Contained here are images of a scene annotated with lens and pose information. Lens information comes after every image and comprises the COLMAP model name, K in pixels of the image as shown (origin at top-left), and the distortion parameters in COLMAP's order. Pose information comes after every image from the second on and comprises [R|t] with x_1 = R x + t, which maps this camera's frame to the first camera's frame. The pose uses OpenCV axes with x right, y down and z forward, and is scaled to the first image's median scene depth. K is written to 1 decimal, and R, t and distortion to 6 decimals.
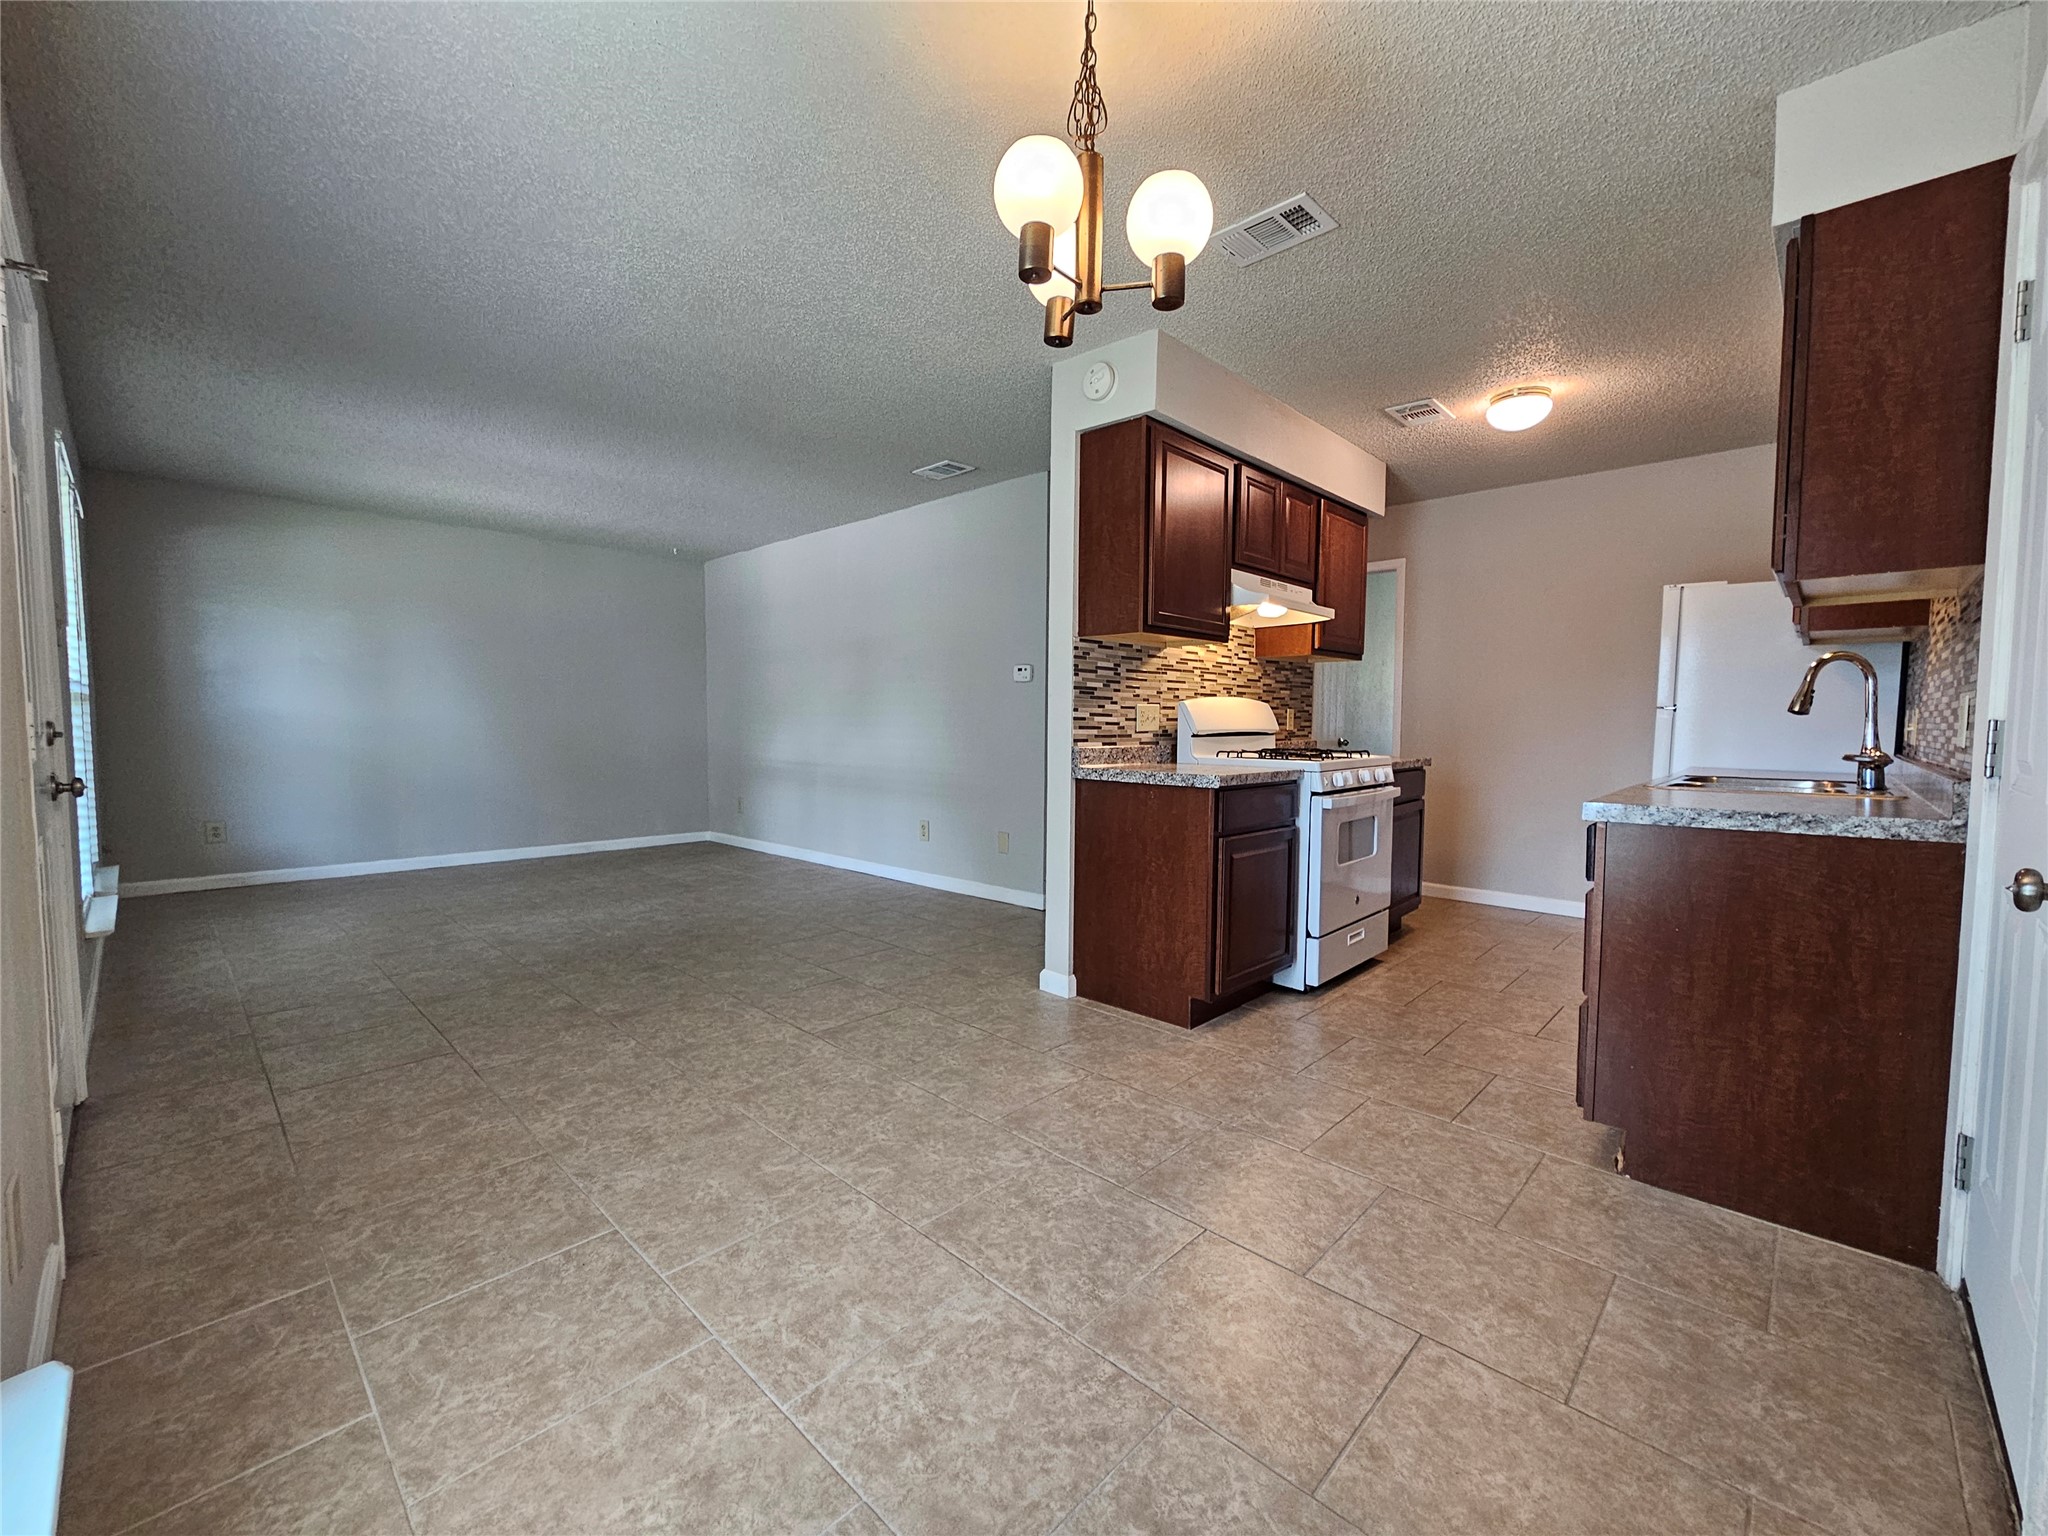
lens RADIAL K [[846.3, 0, 1023.3], [0, 846.3, 772.4], [0, 0, 1]] dist [-0.001054, 0.000394]
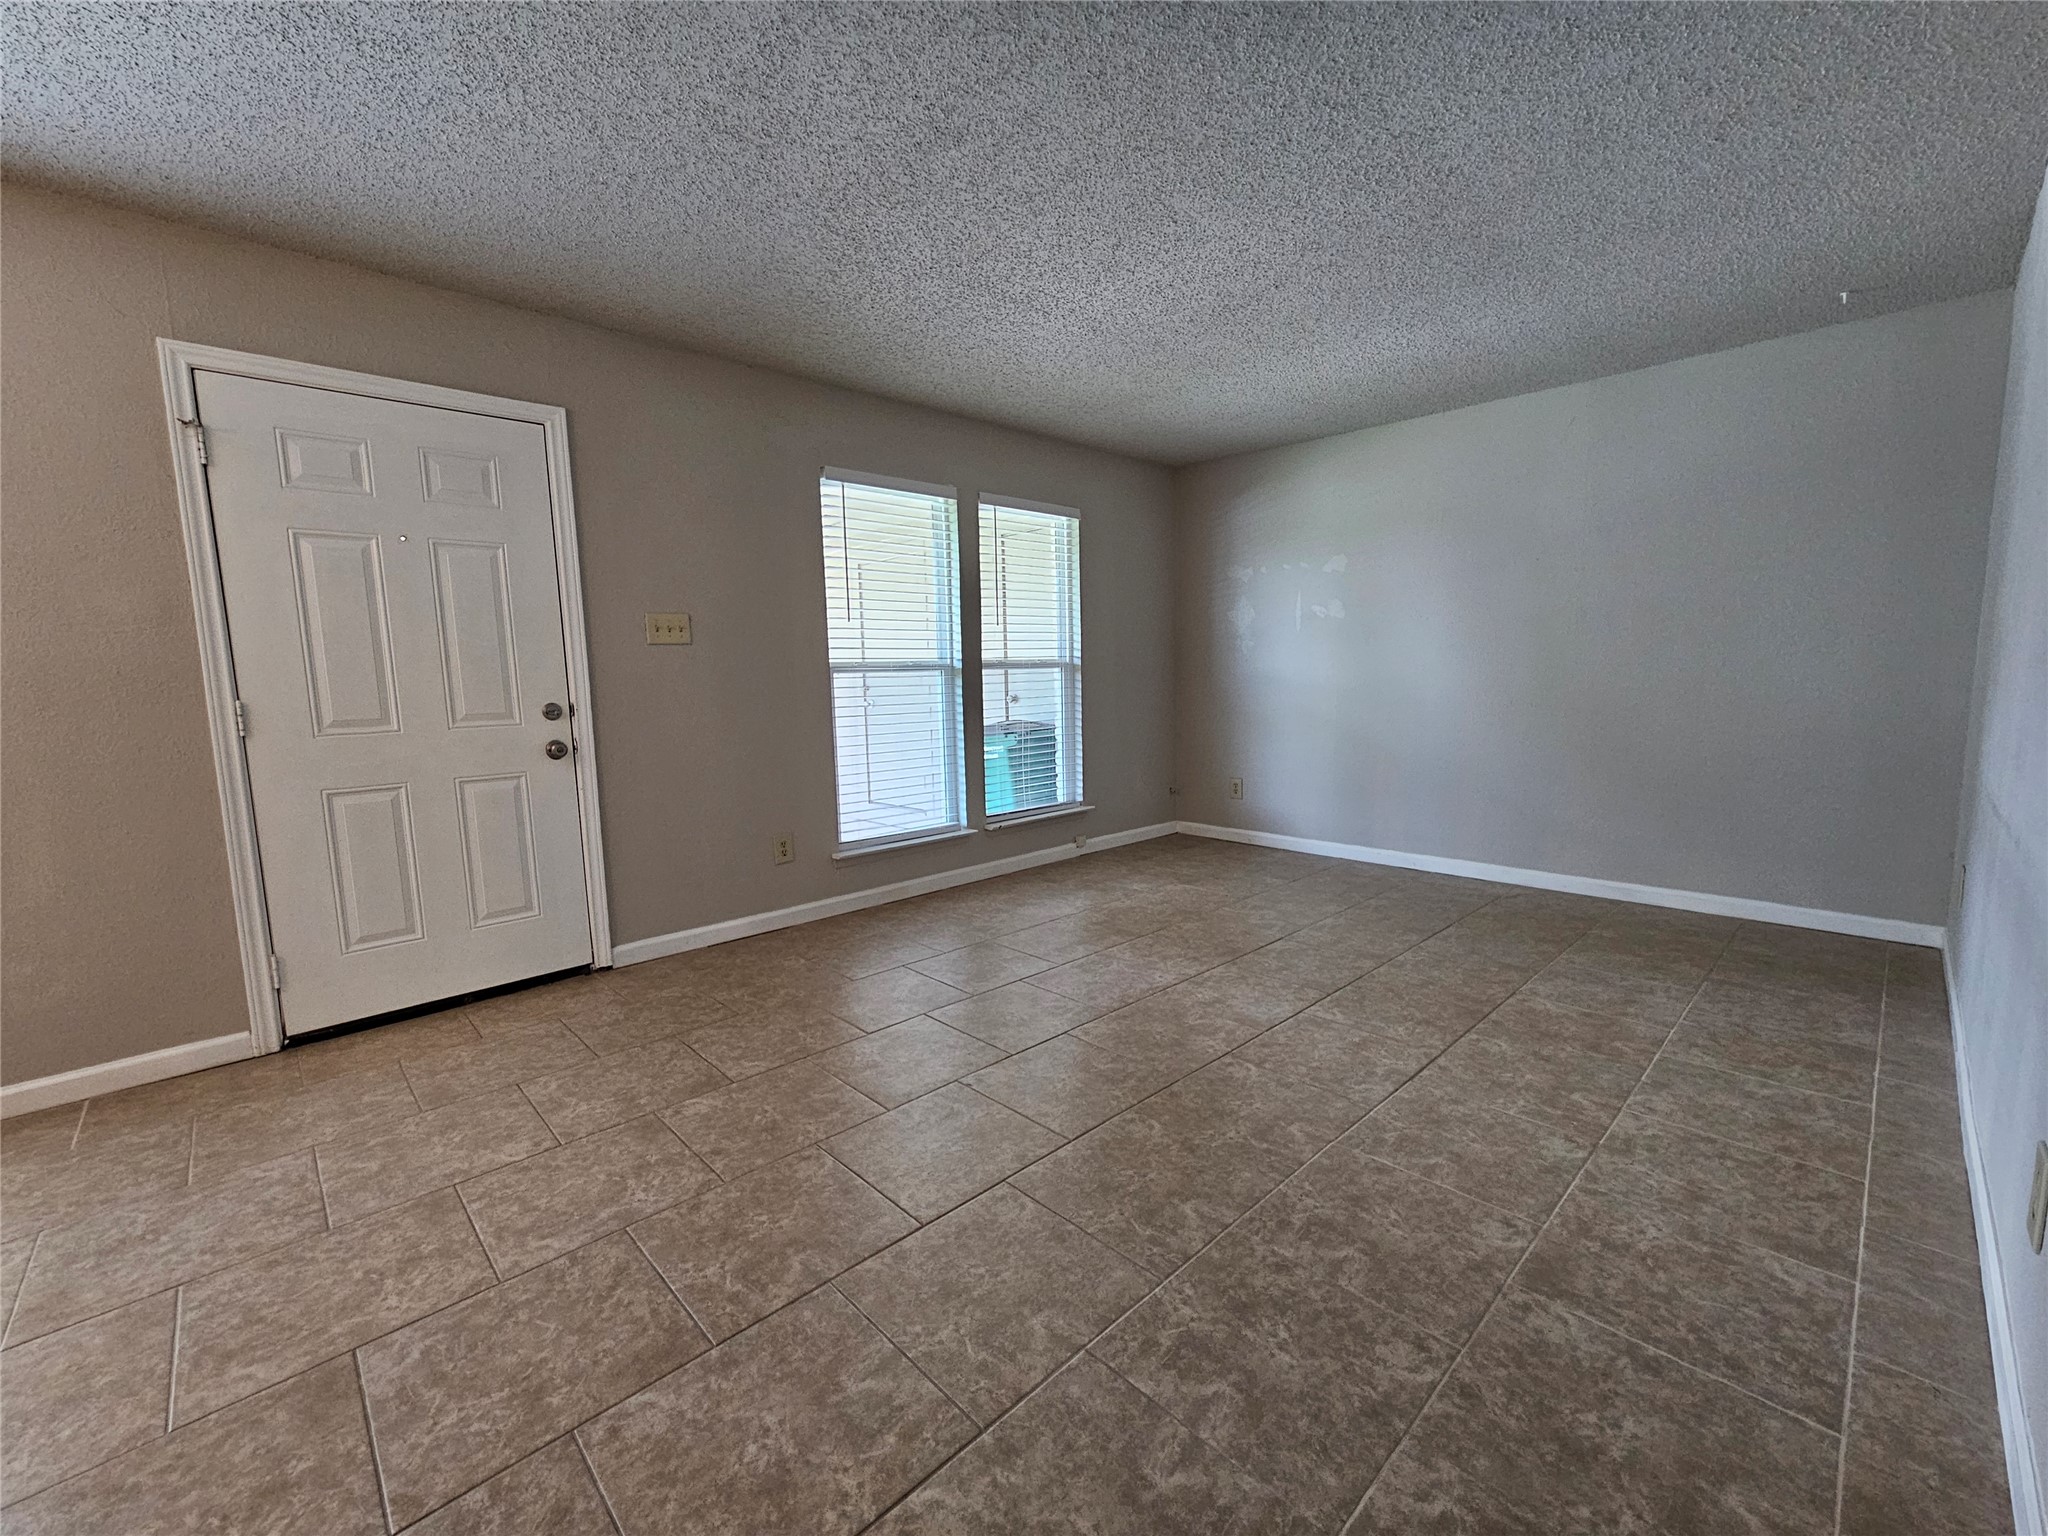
lens RADIAL K [[846.3, 0, 1023.3], [0, 846.3, 772.4], [0, 0, 1]] dist [-0.001054, 0.000394]
pose [[-0.043610, 0.110113, -0.992962, 0.194103], [-0.041123, 0.992867, 0.111909, -0.102520], [0.998202, 0.045714, -0.038771, 1.405514]]
